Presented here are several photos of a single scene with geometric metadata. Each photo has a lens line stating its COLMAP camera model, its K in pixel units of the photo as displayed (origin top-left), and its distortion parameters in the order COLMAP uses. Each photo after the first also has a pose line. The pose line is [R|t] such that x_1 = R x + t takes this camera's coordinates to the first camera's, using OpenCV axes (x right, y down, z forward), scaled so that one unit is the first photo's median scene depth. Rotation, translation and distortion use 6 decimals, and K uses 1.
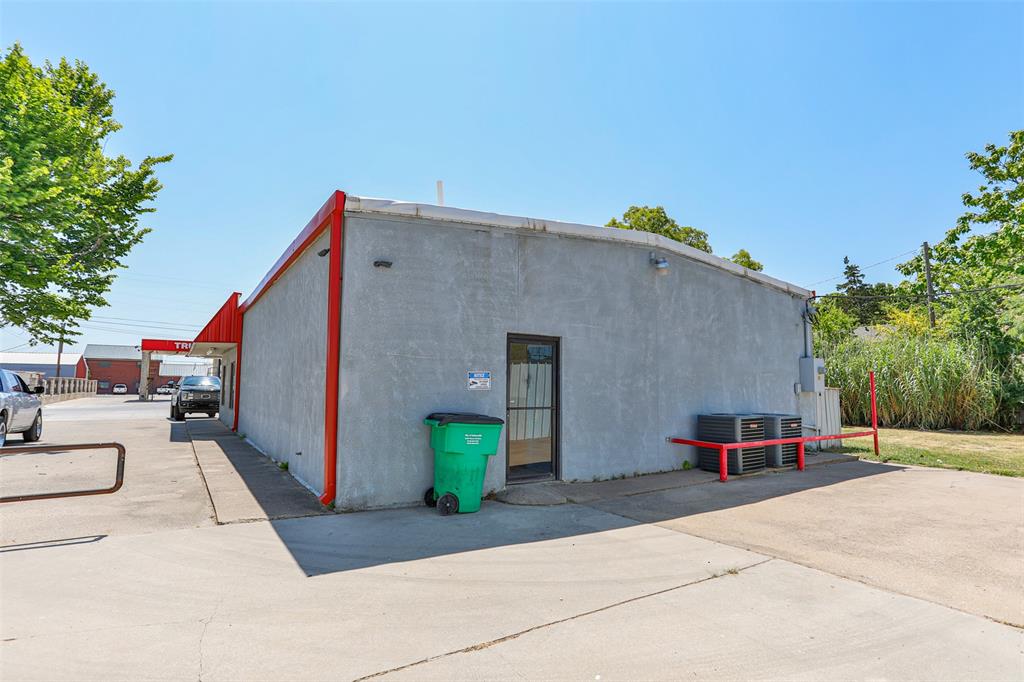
lens RADIAL K [[521.1, 0, 516.3], [0, 521.1, 344.1], [0, 0, 1]] dist [-0.055658, 0.000528]
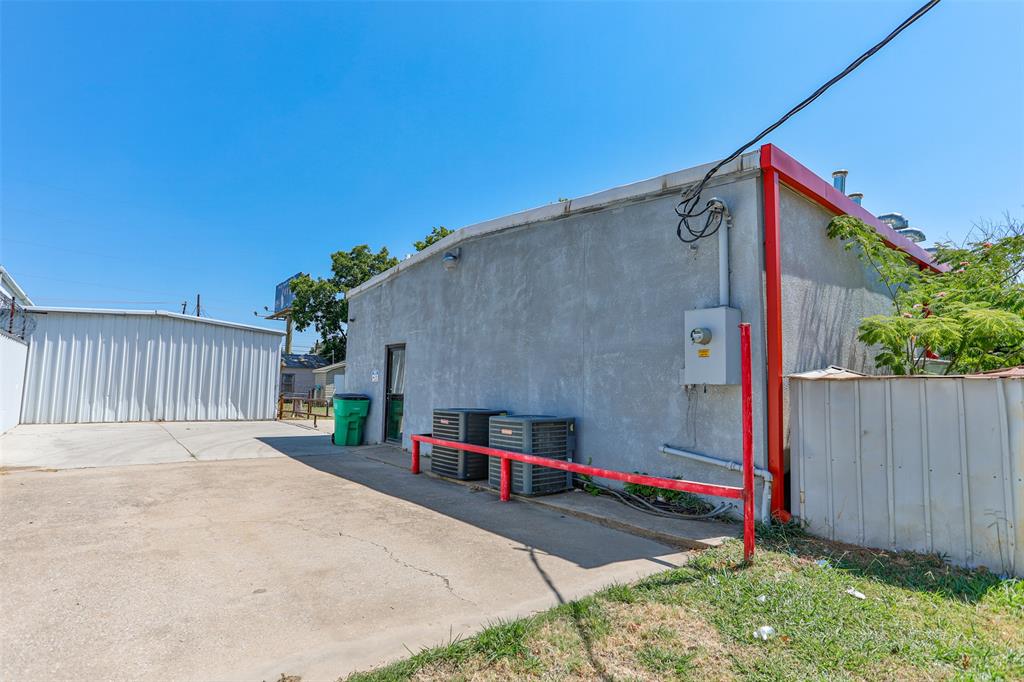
lens RADIAL K [[521.1, 0, 516.3], [0, 521.1, 344.1], [0, 0, 1]] dist [-0.055658, 0.000528]
pose [[0.098631, -0.092742, -0.990793, 1.231201], [0.062679, 0.994250, -0.086826, 0.105729], [0.993148, -0.053538, 0.103877, 0.957295]]
